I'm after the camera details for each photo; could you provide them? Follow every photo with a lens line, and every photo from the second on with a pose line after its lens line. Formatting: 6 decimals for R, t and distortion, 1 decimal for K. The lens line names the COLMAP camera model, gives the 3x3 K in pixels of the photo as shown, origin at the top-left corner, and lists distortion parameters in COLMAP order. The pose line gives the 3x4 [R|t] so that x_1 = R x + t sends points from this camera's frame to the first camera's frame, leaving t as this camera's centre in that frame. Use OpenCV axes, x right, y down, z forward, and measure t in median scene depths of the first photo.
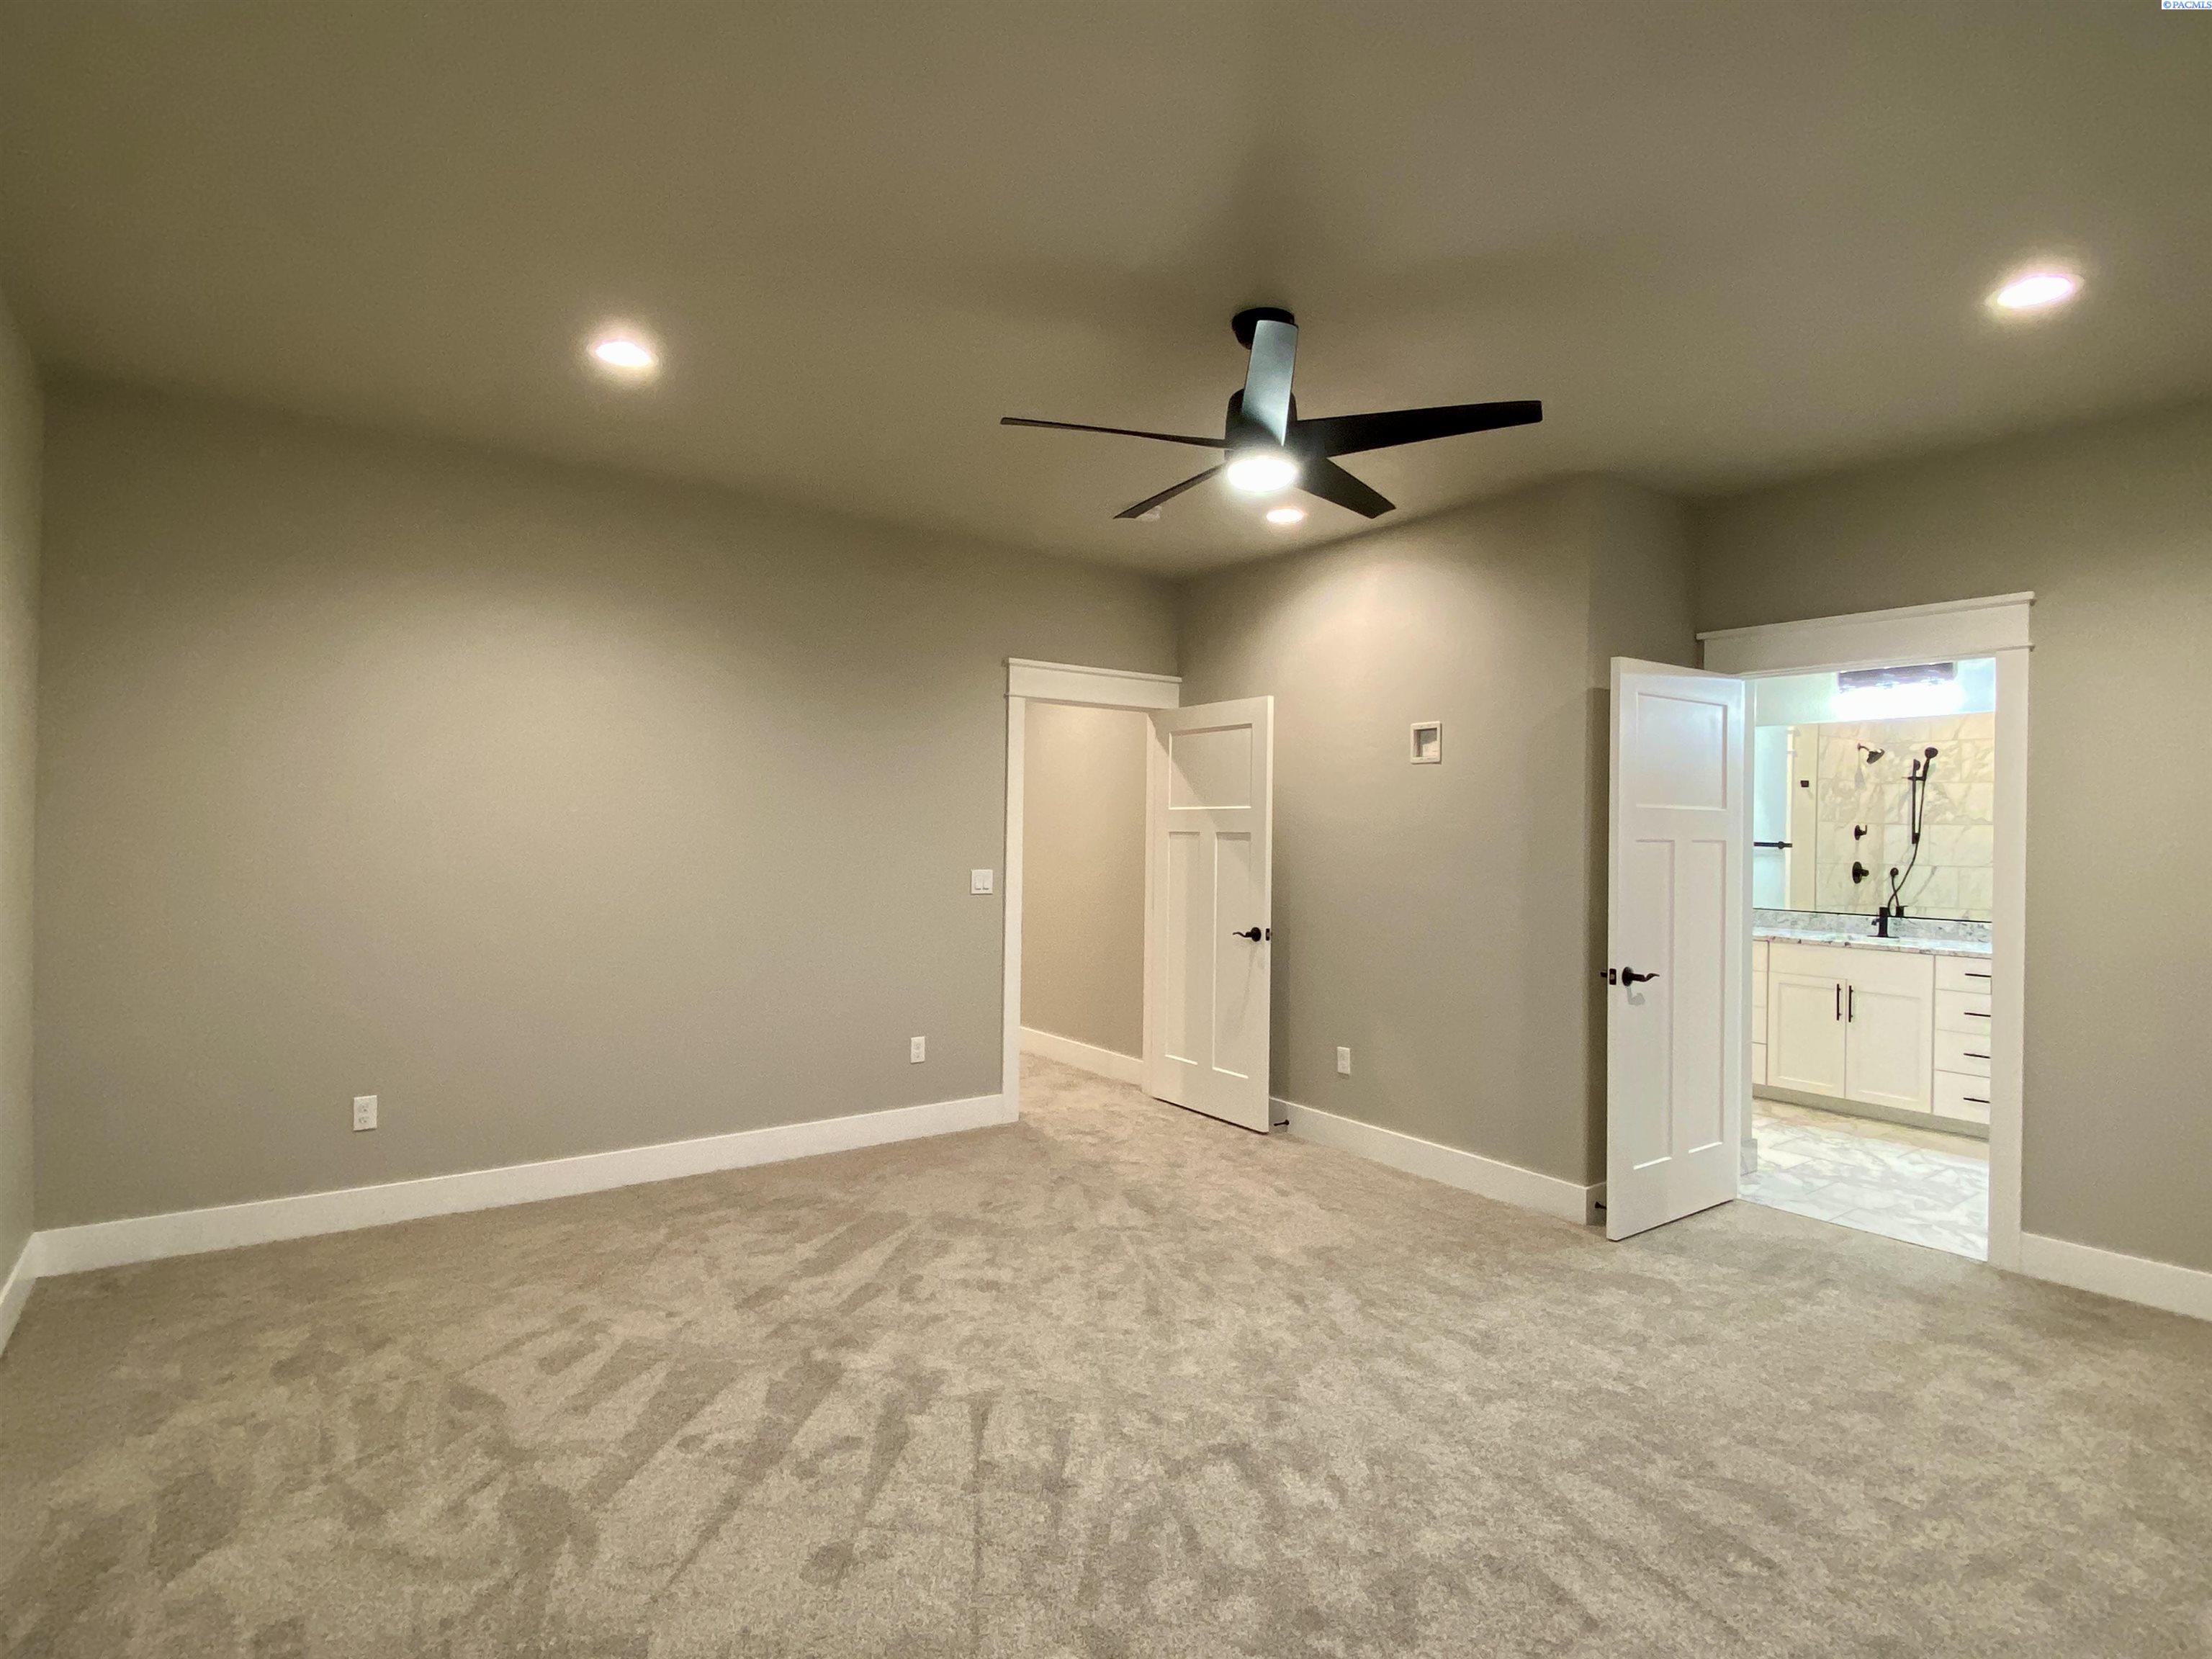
lens RADIAL K [[1126.7, 0, 1096.7], [0, 1126.7, 831.6], [0, 0, 1]] dist [0.040766, -0.032514]
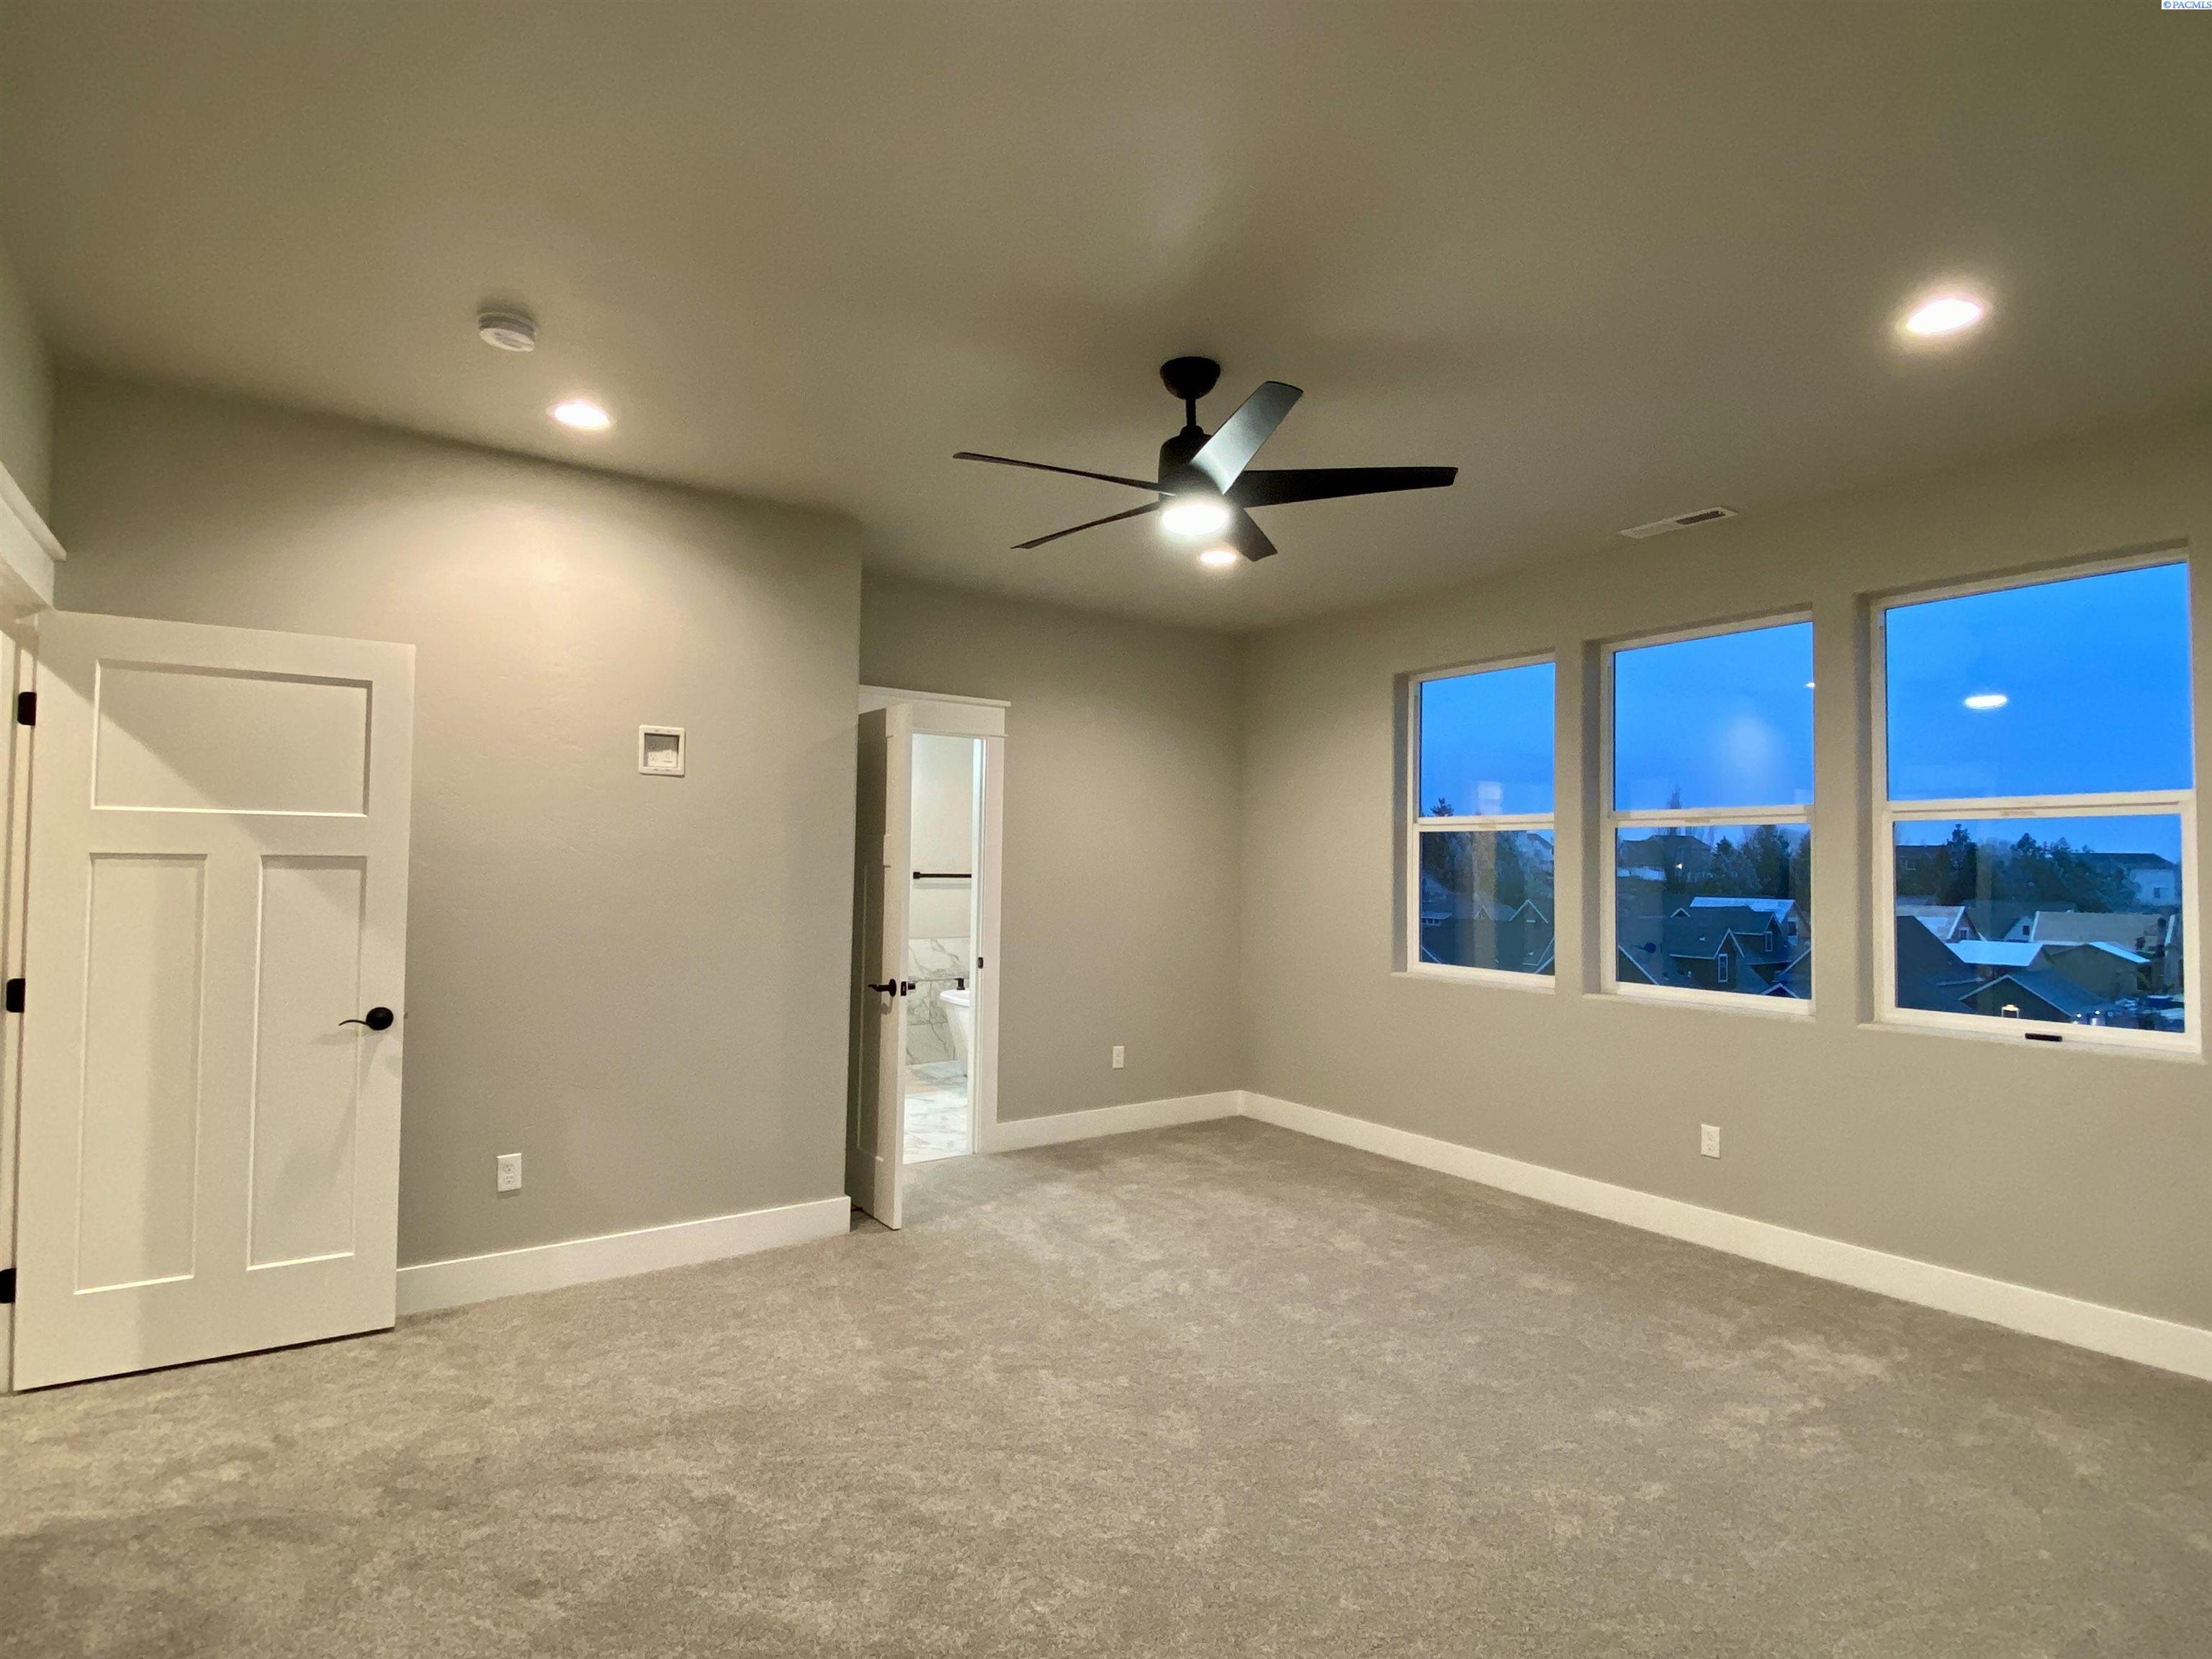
lens RADIAL K [[1136.5, 0, 1120.9], [0, 1136.5, 845.6], [0, 0, 1]] dist [0.034440, -0.034140]
pose [[0.014457, 0.005625, 0.999880, -0.548526], [-0.015875, 0.999859, -0.005395, -0.009502], [-0.999769, -0.015795, 0.014544, 0.647801]]
